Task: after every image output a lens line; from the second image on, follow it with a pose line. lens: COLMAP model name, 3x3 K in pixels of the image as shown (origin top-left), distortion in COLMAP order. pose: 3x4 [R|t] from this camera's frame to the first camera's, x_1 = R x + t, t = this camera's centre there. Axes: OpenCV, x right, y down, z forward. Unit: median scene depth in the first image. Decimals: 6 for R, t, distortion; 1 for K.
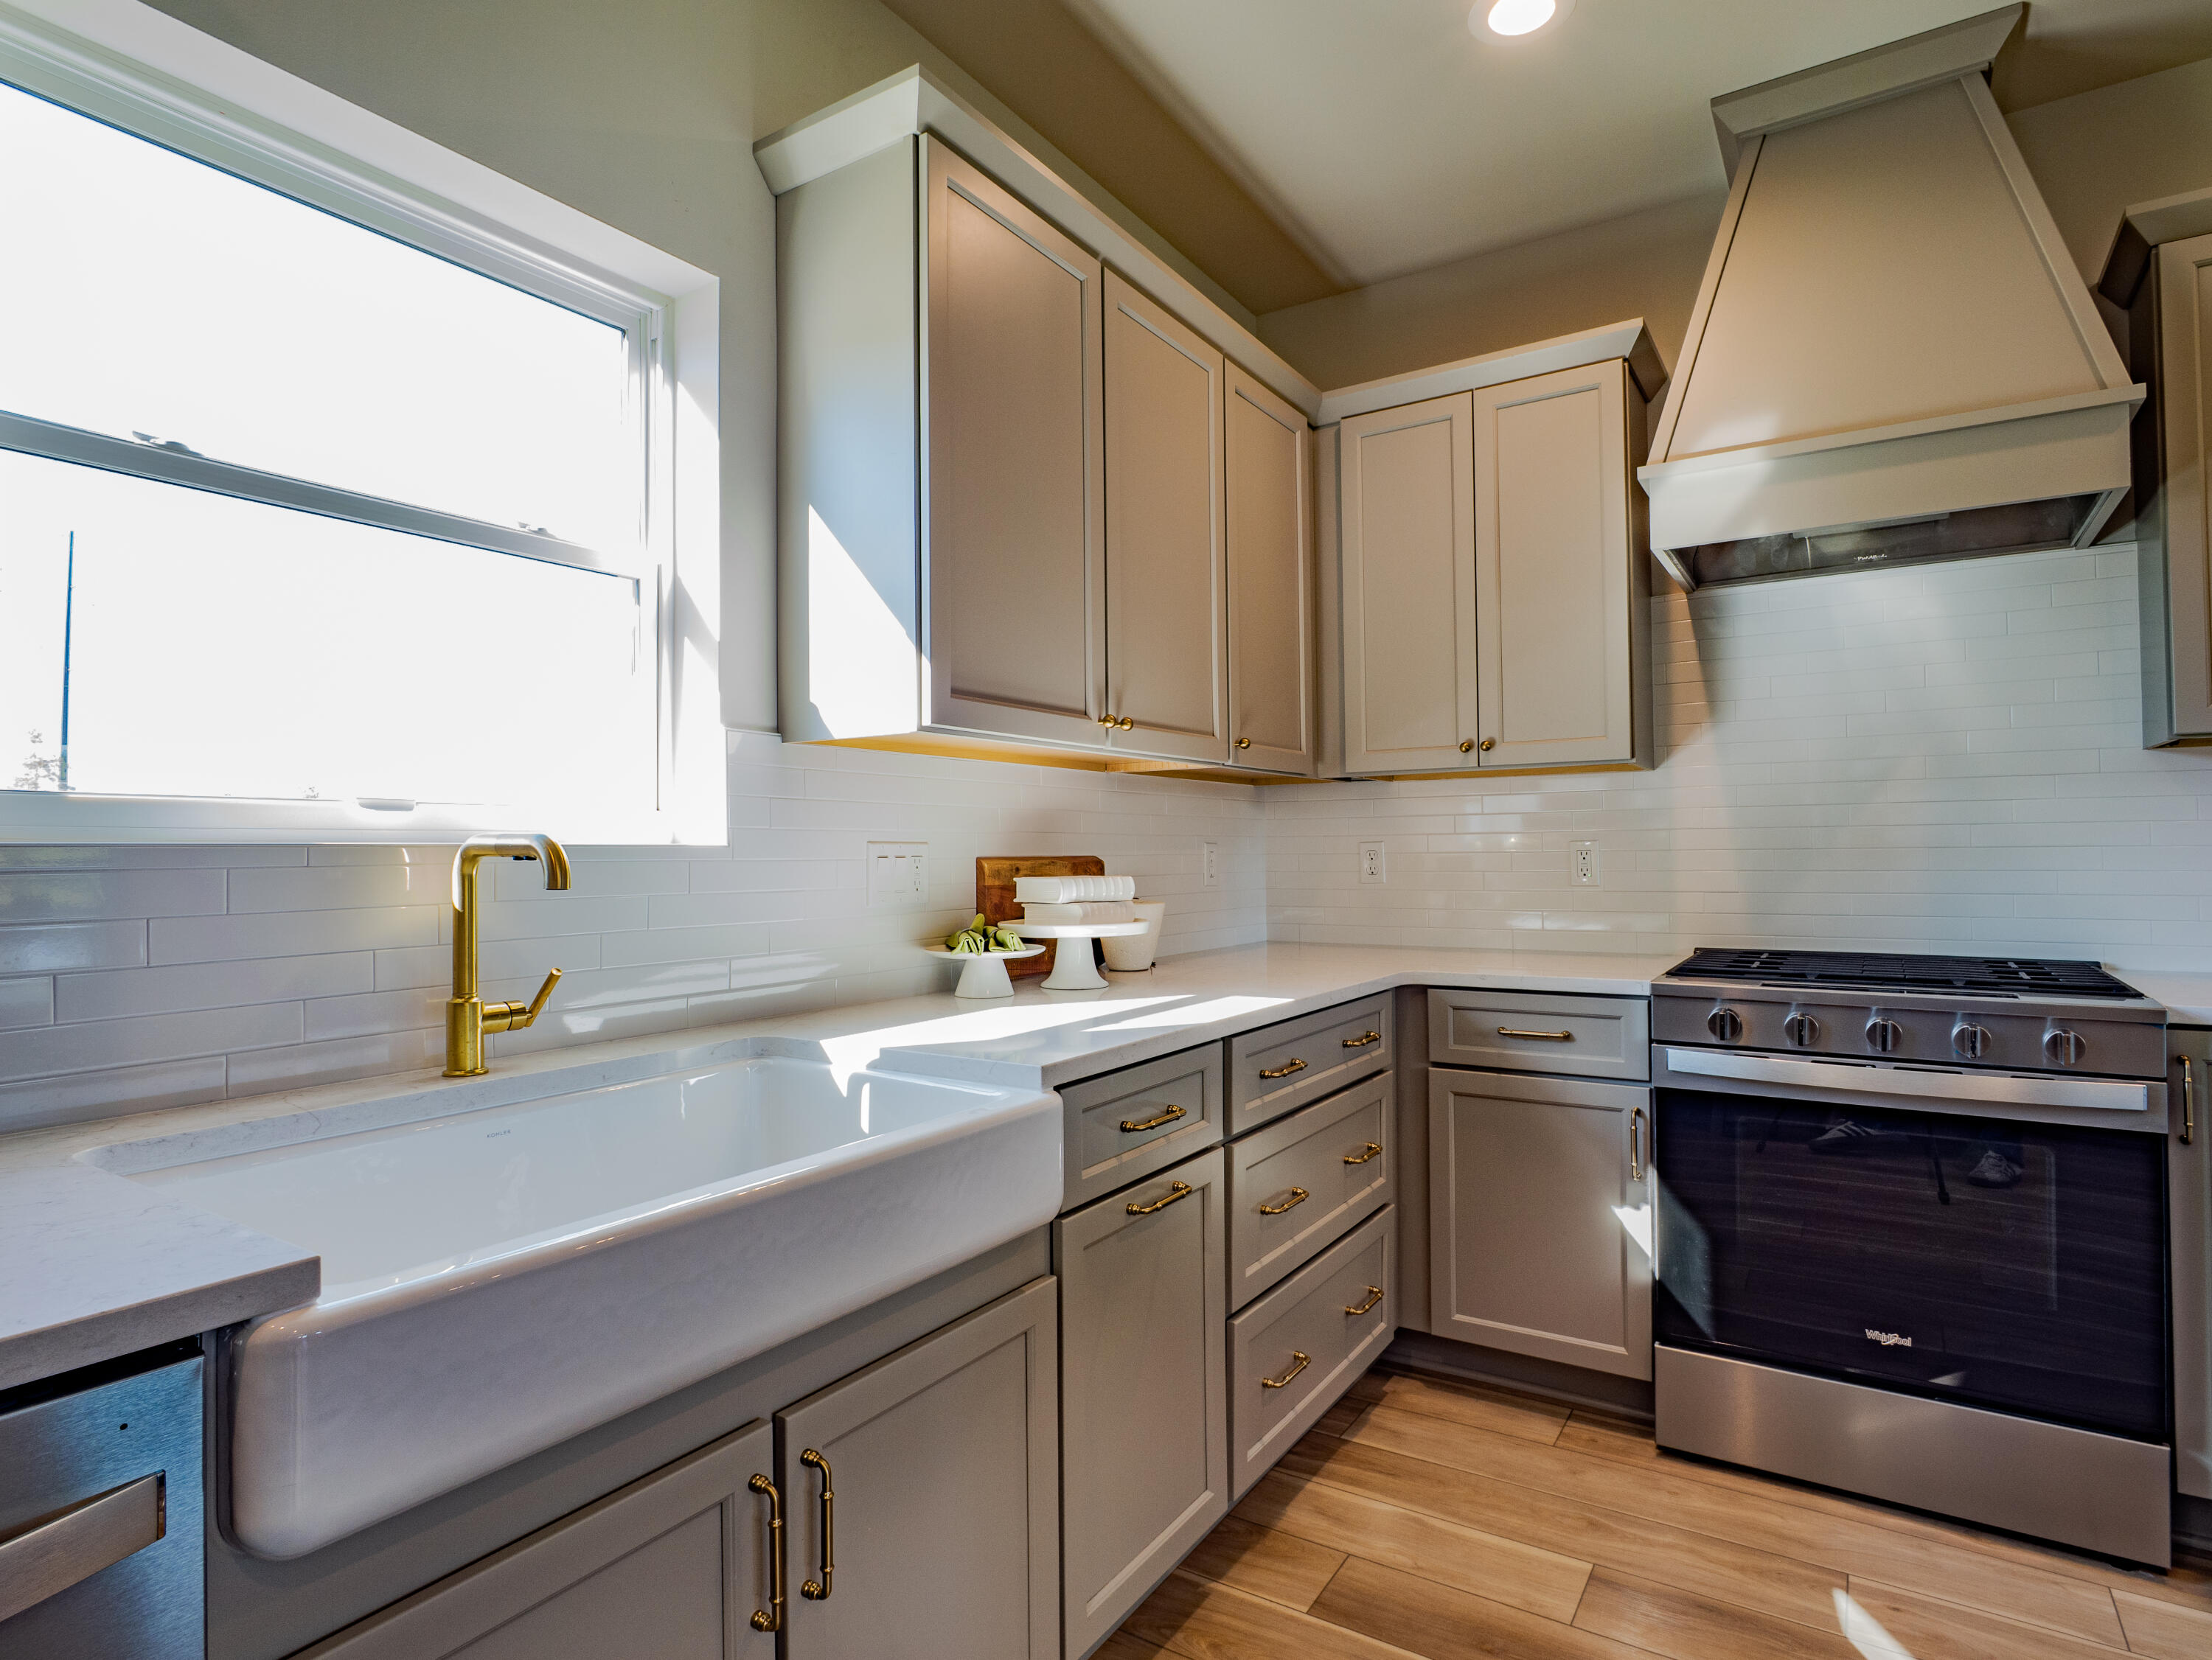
lens RADIAL K [[1185.2, 0, 1112.3], [0, 1185.2, 830.4], [0, 0, 1]] dist [-0.014213, -0.000206]
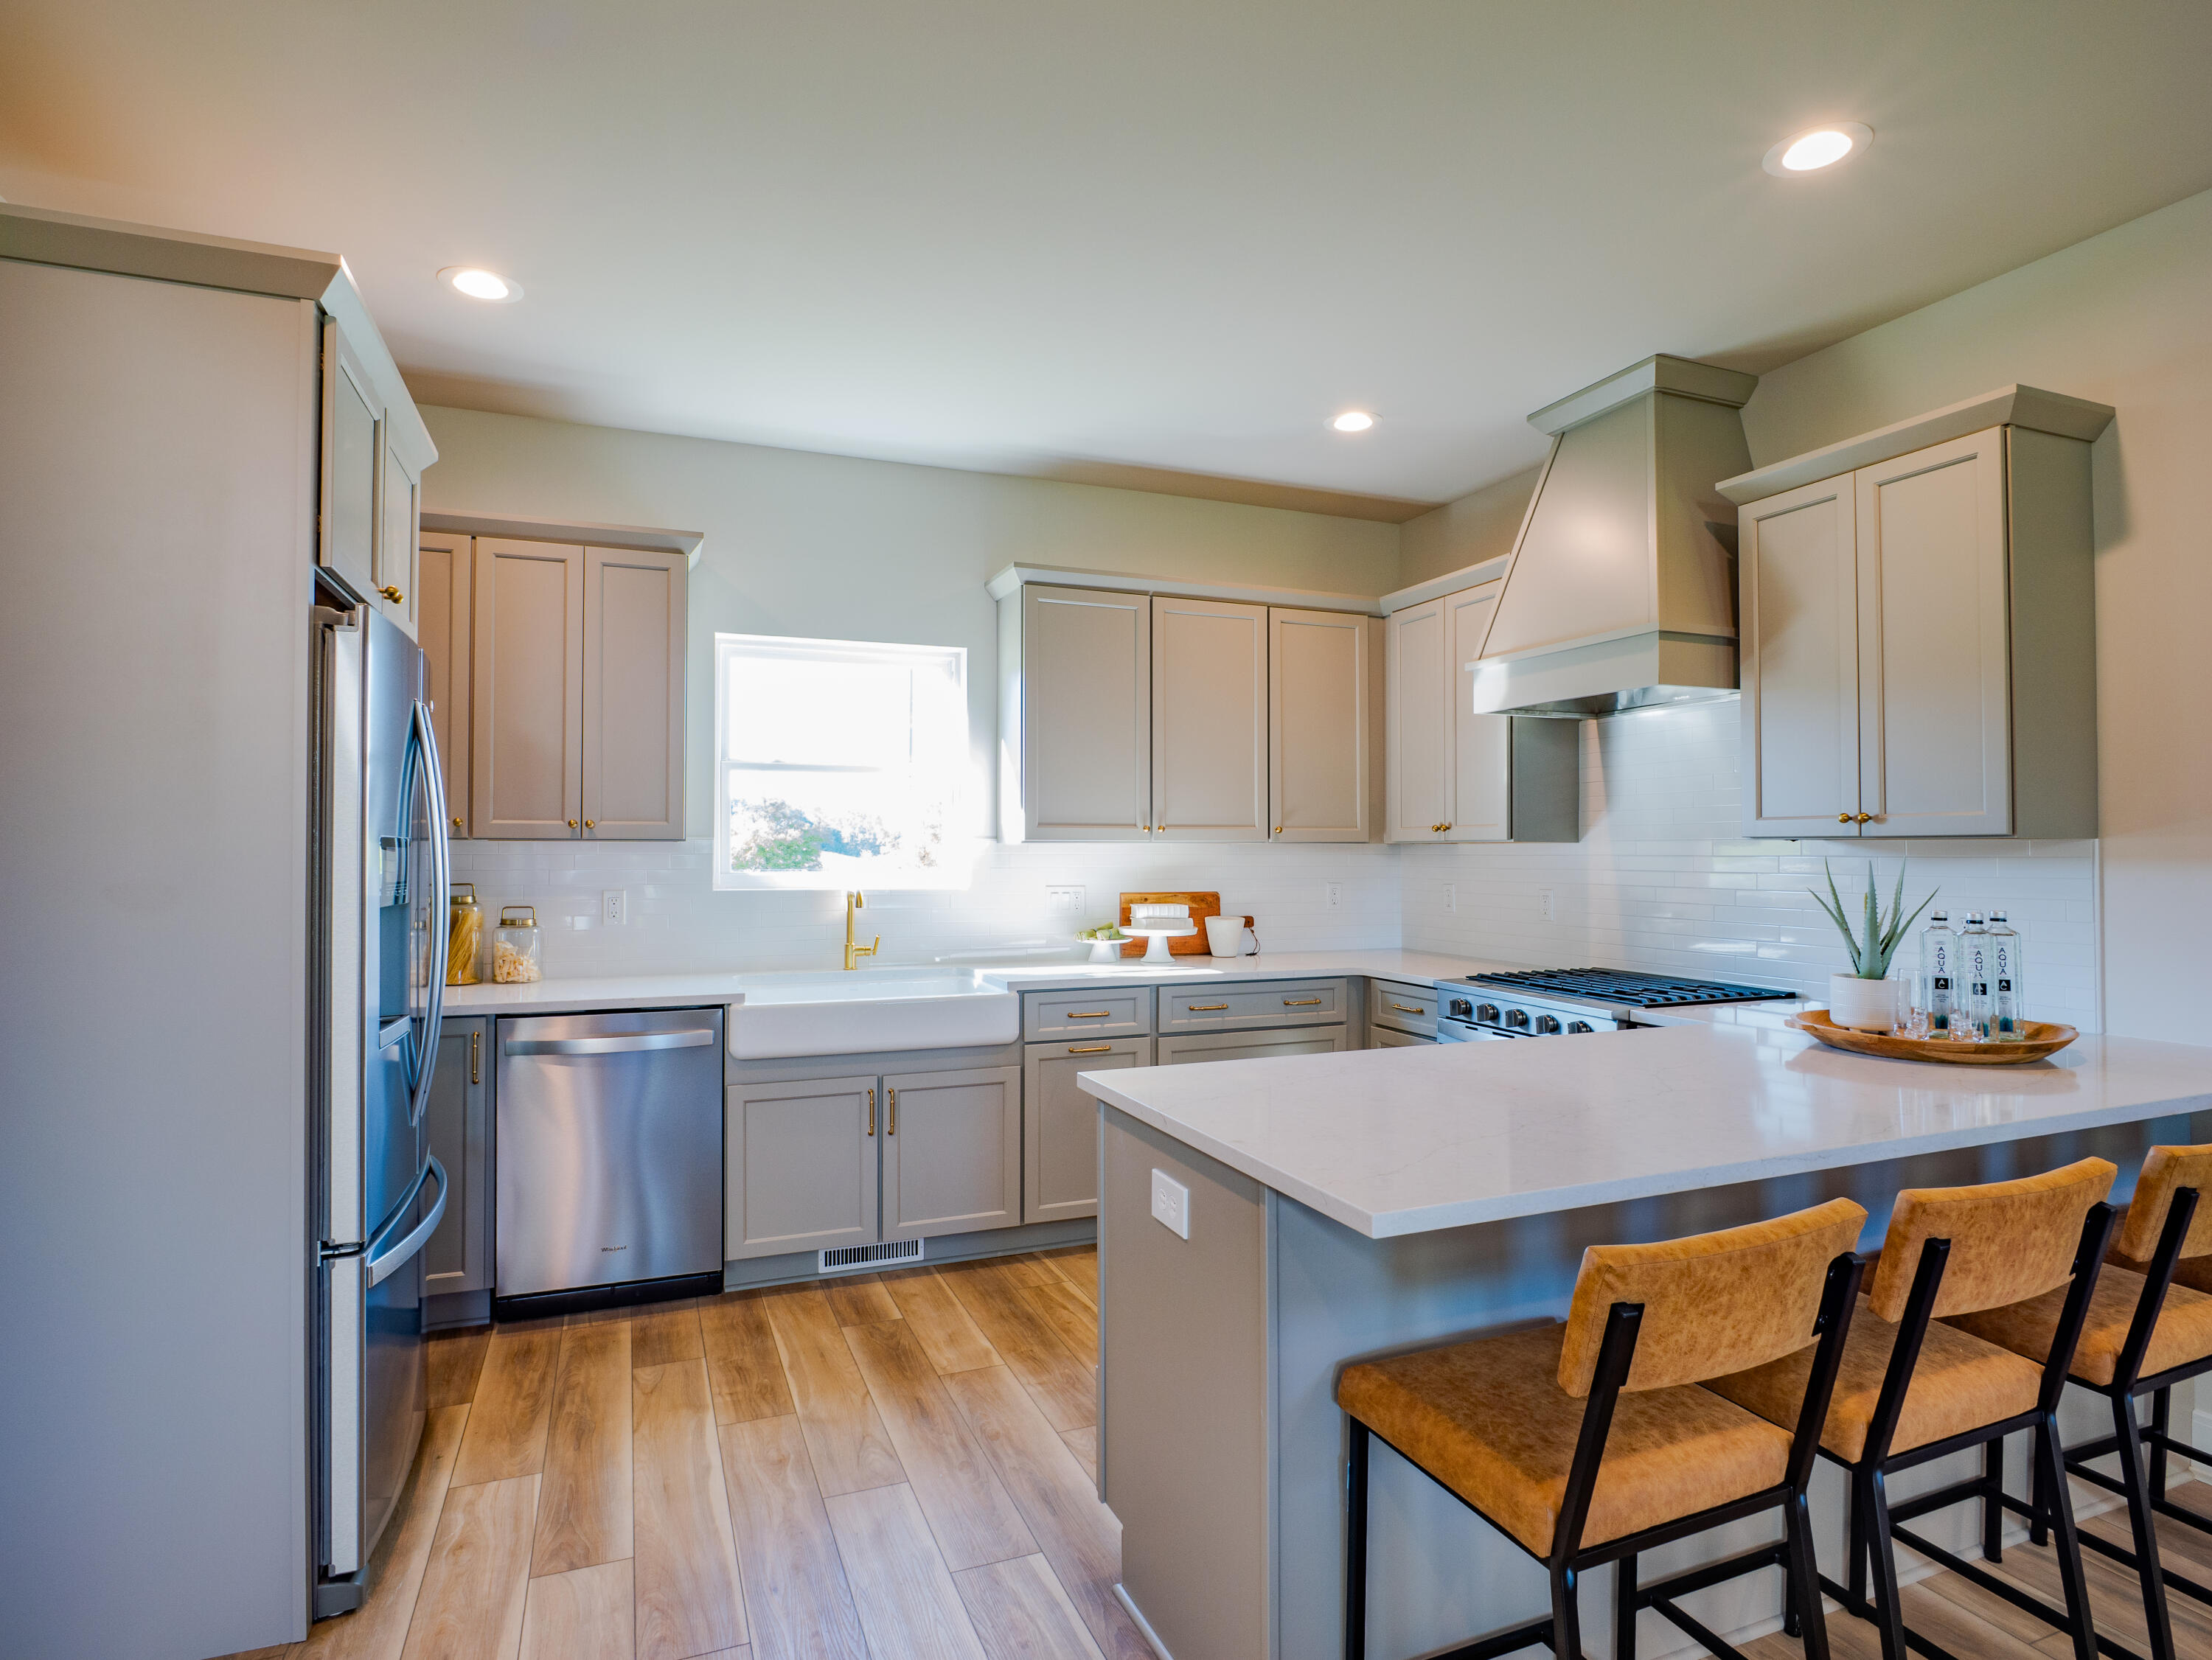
lens RADIAL K [[1185.2, 0, 1104.7], [0, 1185.2, 830.7], [0, 0, 1]] dist [-0.014213, -0.000206]
pose [[0.821457, 0.000657, -0.570271, 1.007029], [0.002273, 0.999988, 0.004426, -0.091012], [0.570266, -0.004932, 0.821445, -0.640449]]
